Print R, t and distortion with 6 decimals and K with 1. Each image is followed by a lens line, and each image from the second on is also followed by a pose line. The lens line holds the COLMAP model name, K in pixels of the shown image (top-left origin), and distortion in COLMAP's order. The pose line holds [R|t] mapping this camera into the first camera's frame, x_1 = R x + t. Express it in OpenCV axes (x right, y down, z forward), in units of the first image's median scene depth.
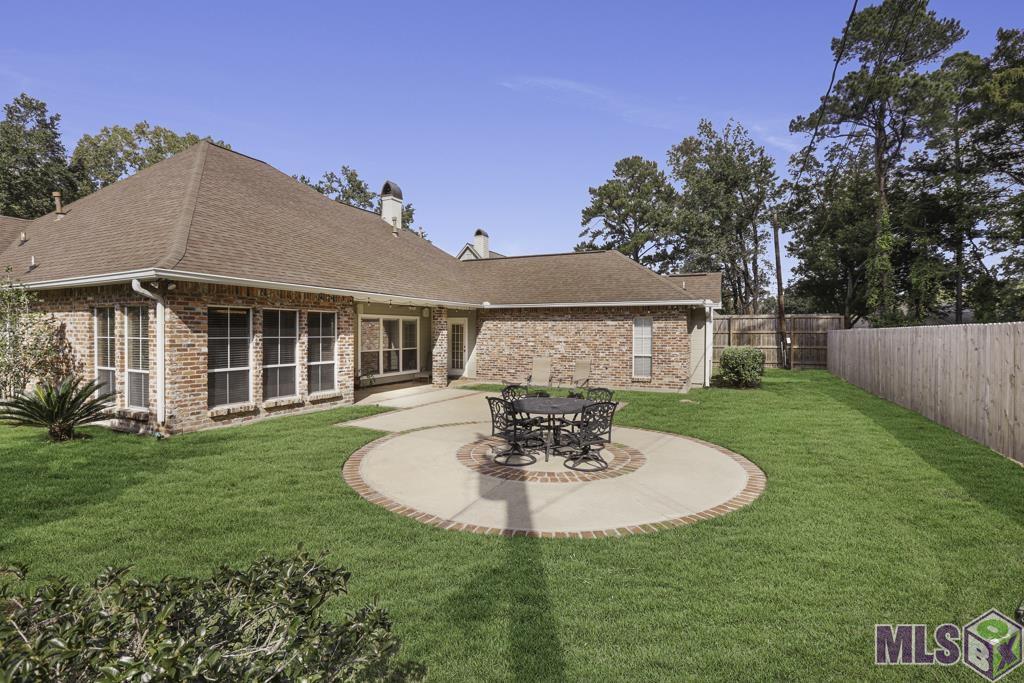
lens RADIAL K [[466.5, 0, 482.1], [0, 466.5, 328.2], [0, 0, 1]] dist [-0.041024, 0.013462]
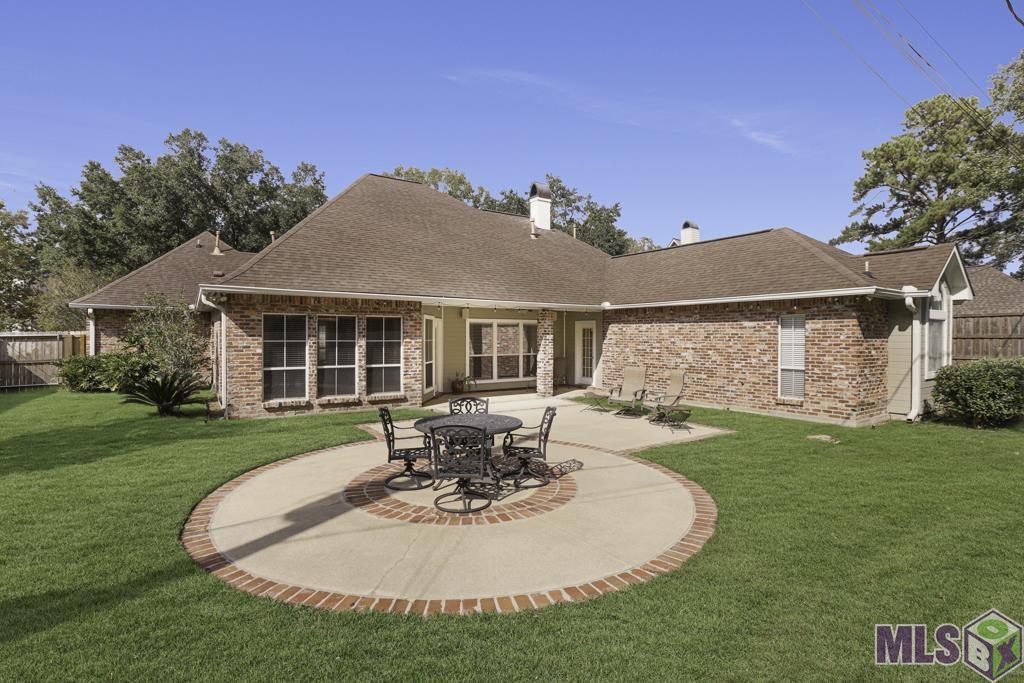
lens RADIAL K [[466.5, 0, 513.5], [0, 466.5, 335.4], [0, 0, 1]] dist [-0.041024, 0.013462]
pose [[0.871600, -0.003375, -0.490205, 0.375596], [0.004177, 0.999991, 0.000542, 0.006302], [0.490199, -0.002520, 0.871607, 0.196699]]
